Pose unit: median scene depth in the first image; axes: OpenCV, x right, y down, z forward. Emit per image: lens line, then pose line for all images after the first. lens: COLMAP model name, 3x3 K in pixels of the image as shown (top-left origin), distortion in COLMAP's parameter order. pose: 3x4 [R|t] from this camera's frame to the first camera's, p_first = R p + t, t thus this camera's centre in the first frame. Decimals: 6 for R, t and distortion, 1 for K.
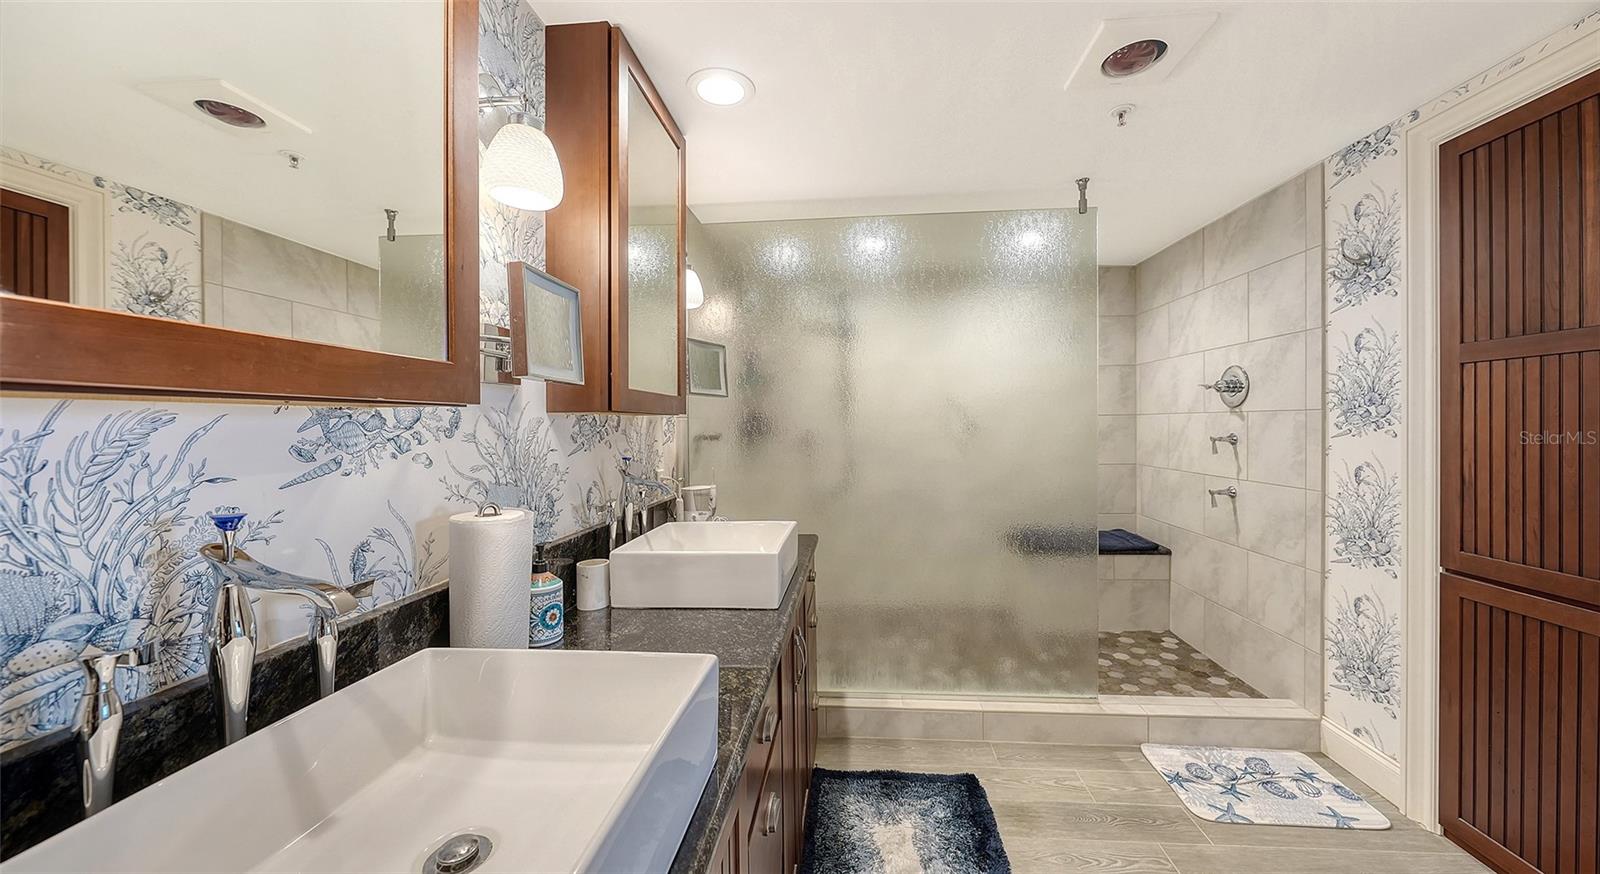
lens RADIAL K [[546.1, 0, 804.7], [0, 546.1, 429.1], [0, 0, 1]] dist [-0.000313, -0.000086]
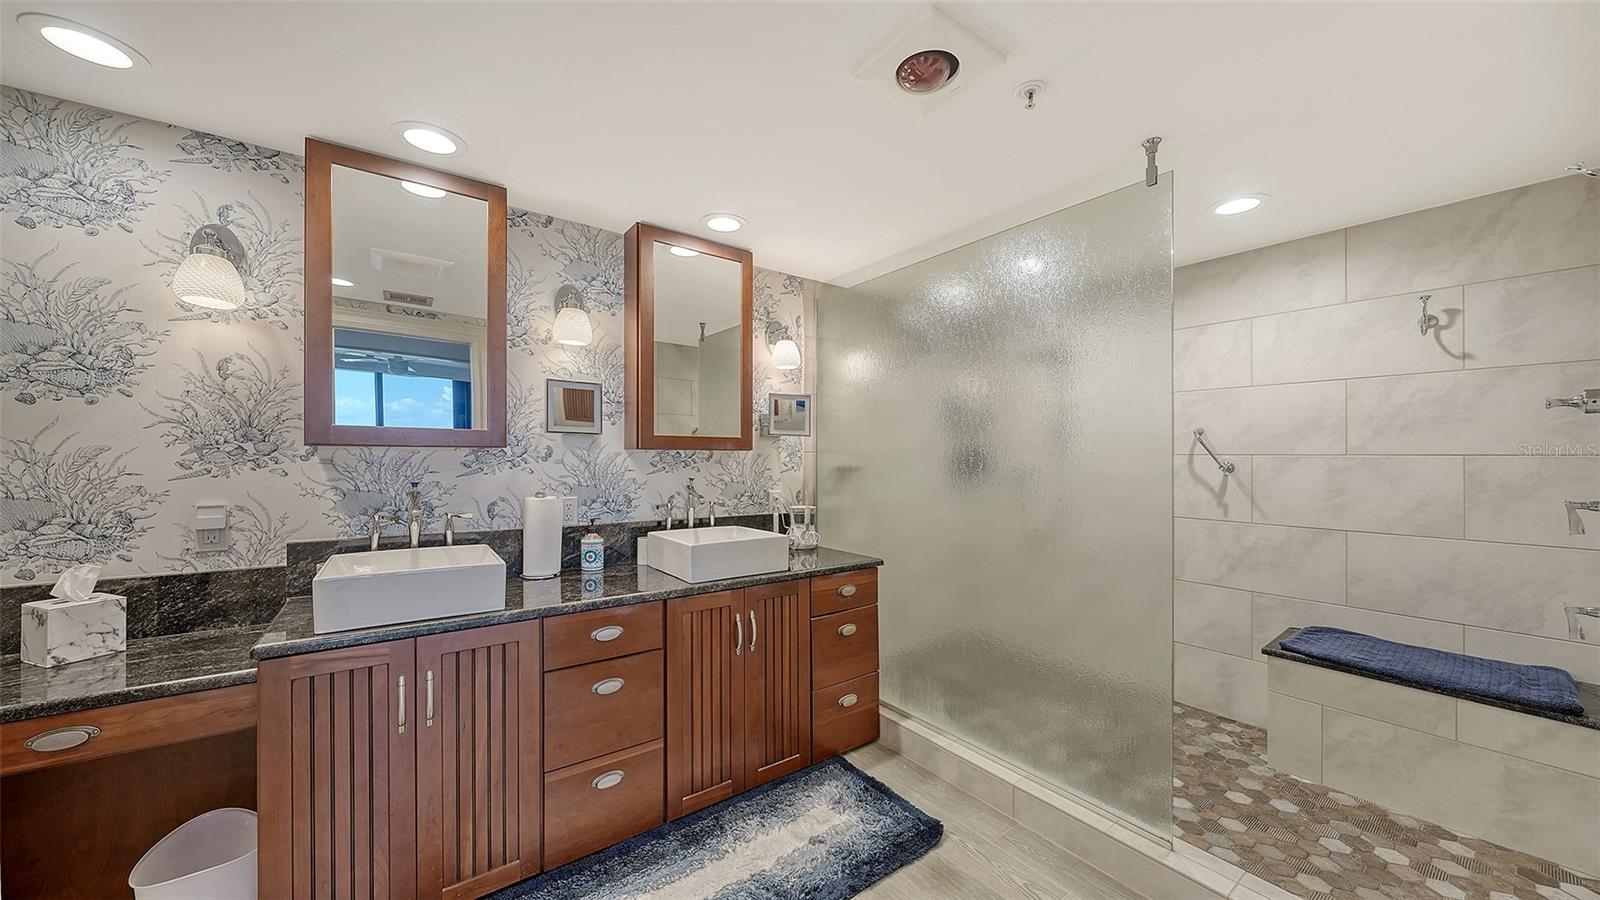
lens RADIAL K [[554.0, 0, 810.4], [0, 554.0, 459.6], [0, 0, 1]] dist [-0.000449, -0.000009]
pose [[0.667064, 0.019505, -0.744745, 0.763212], [-0.021704, 0.999742, 0.006743, -0.012769], [0.744684, 0.011666, 0.667315, 0.144178]]
